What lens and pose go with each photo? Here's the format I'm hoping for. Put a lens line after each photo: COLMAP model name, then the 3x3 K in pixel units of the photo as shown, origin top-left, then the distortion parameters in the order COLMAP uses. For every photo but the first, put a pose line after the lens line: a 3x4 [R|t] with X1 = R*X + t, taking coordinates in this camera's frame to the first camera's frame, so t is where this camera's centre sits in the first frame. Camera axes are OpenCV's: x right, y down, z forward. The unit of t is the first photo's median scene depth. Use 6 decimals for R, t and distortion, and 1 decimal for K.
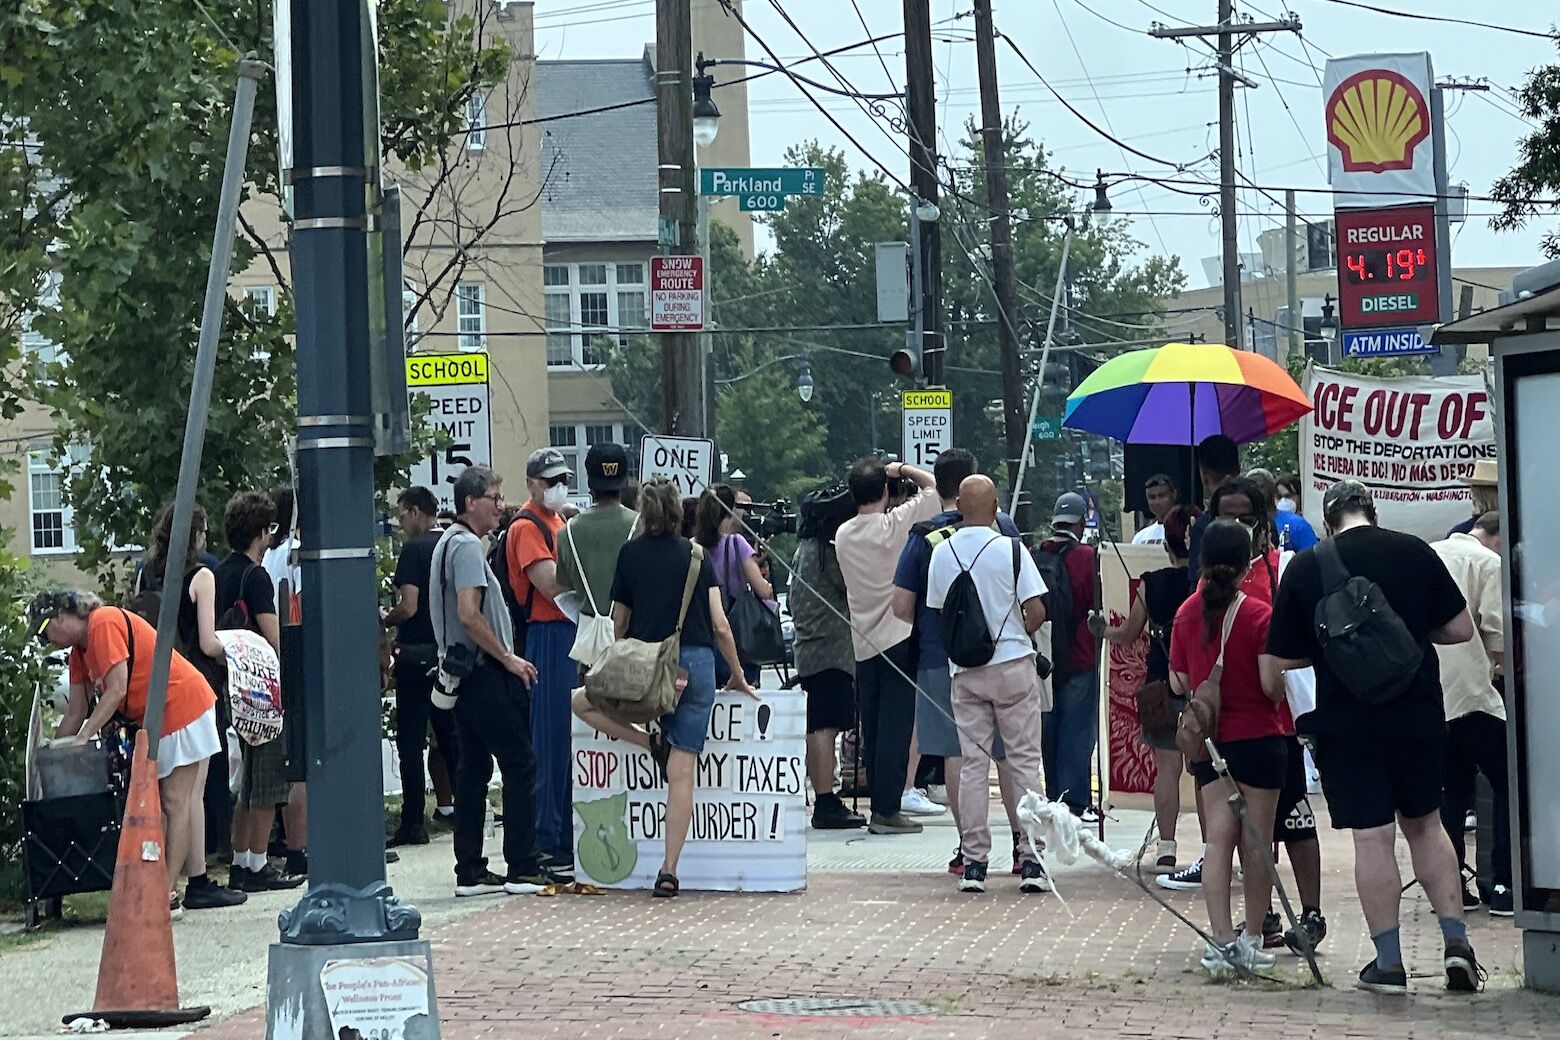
lens RADIAL K [[4726.1, 0, 780.0], [0, 4726.1, 520.0], [0, 0, 1]] dist [0.208132, -0.464773]
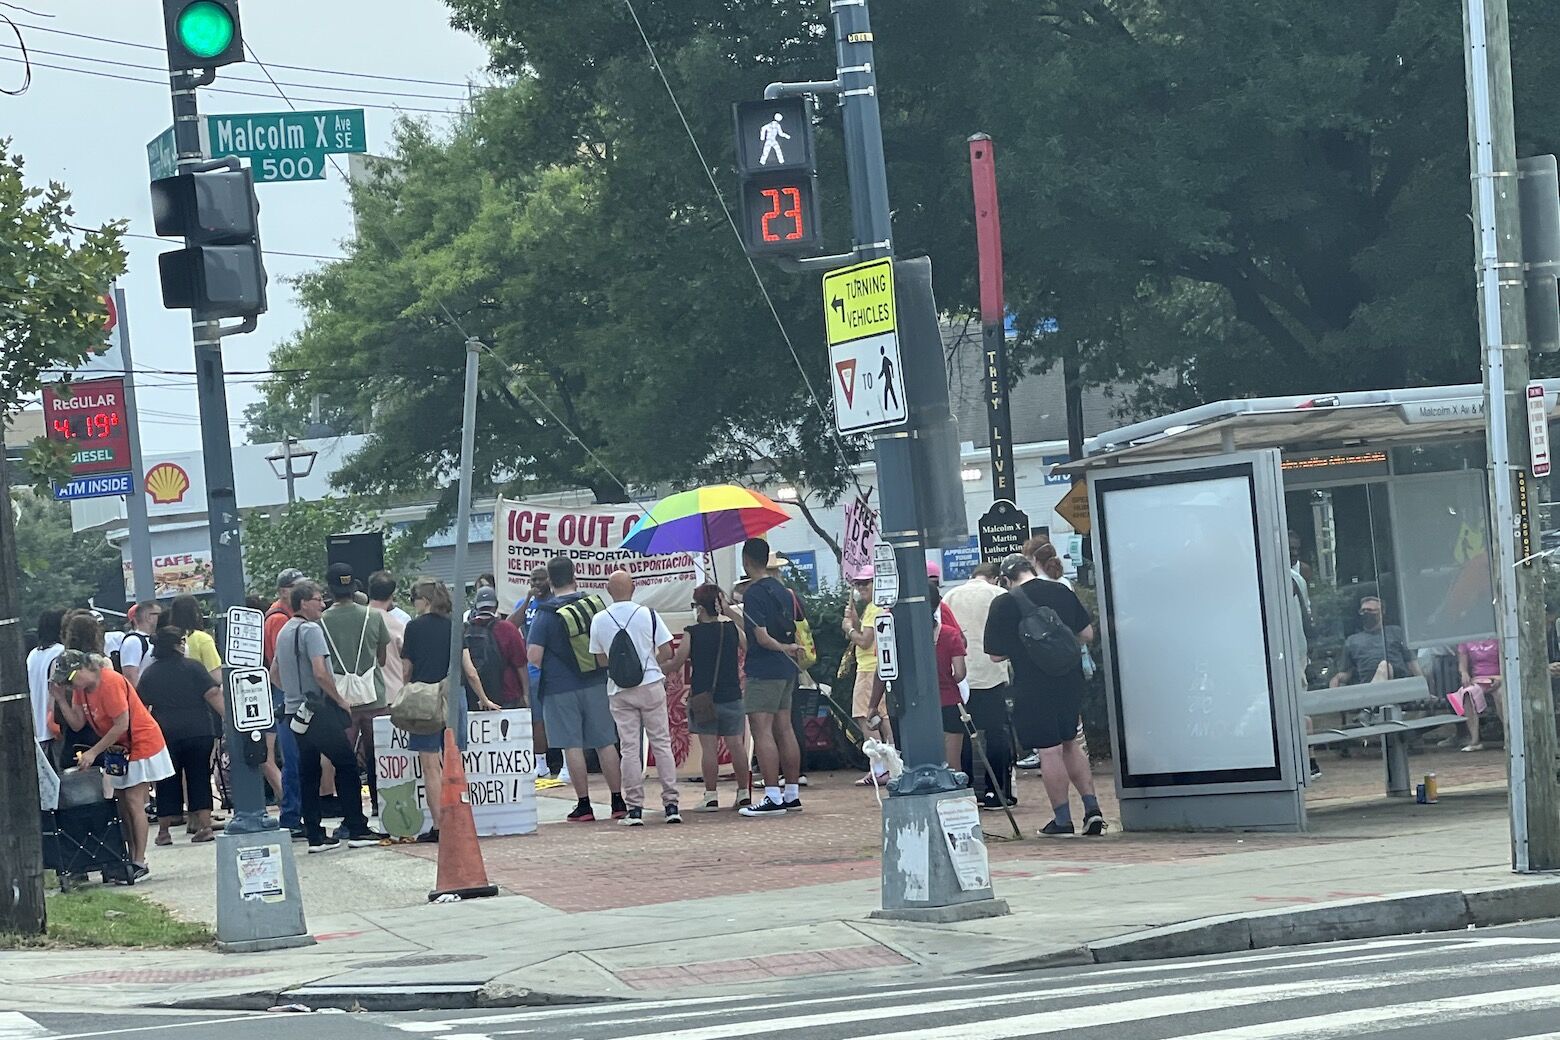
lens RADIAL K [[4726.1, 0, 780.0], [0, 4726.1, 520.0], [0, 0, 1]] dist [0.208132, -0.464773]
pose [[0.876691, -0.029694, 0.480136, -0.681240], [0.043619, 0.998888, -0.017870, 0.004990], [-0.479072, 0.036609, 0.877012, -0.439116]]
